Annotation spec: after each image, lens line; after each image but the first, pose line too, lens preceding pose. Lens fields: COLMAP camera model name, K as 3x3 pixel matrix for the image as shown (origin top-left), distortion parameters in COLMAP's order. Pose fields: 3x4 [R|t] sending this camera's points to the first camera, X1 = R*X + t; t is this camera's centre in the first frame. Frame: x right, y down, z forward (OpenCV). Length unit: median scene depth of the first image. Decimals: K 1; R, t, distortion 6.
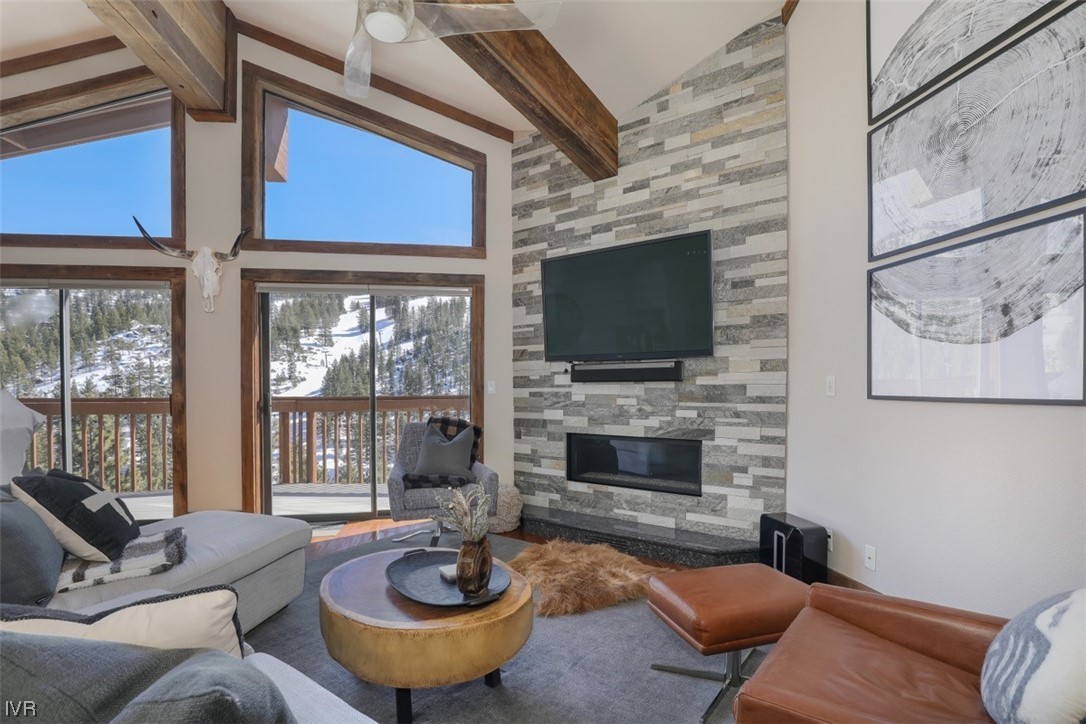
lens RADIAL K [[503.7, 0, 552.2], [0, 503.7, 396.2], [0, 0, 1]] dist [-0.032913, 0.004182]
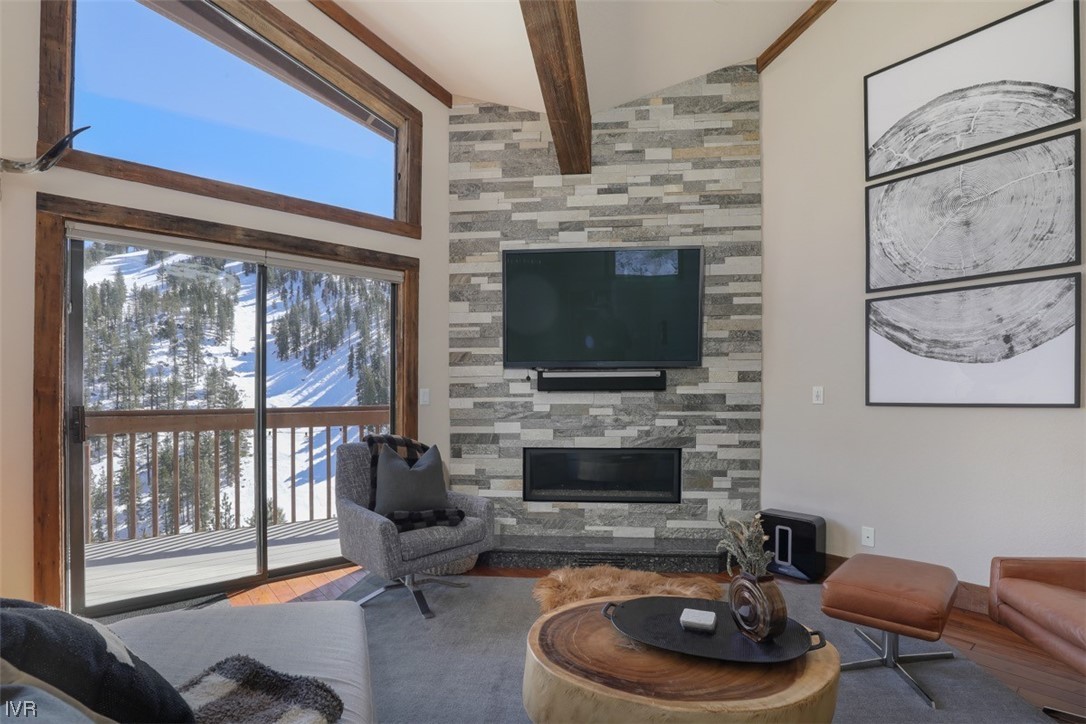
lens RADIAL K [[521.5, 0, 550.9], [0, 521.5, 397.5], [0, 0, 1]] dist [-0.026787, 0.002401]
pose [[0.865019, 0.000995, 0.501738, -0.435028], [0.008796, 0.999814, -0.017147, 0.000259], [-0.501661, 0.019246, 0.864850, 0.196021]]
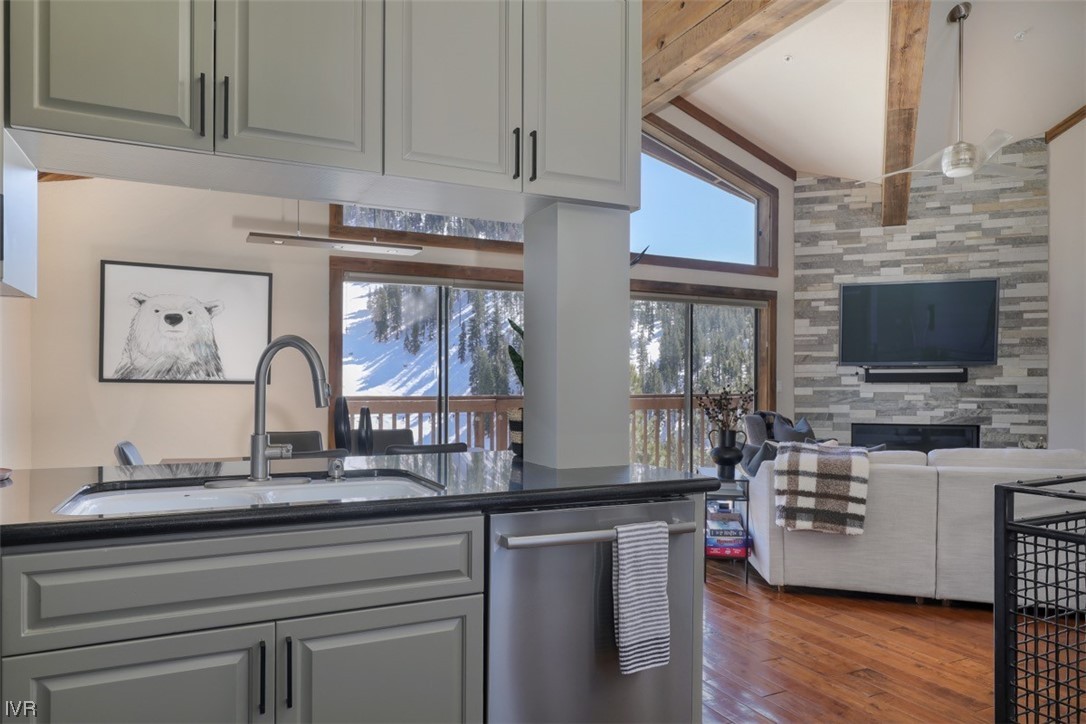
lens RADIAL K [[704.1, 0, 547.7], [0, 704.1, 380.7], [0, 0, 1]] dist [0.008494, 0.000109]
pose [[0.956690, 0.008202, 0.290994, -1.321037], [0.000252, 0.999579, -0.029001, 0.019946], [-0.291110, 0.027818, 0.956285, -0.491371]]
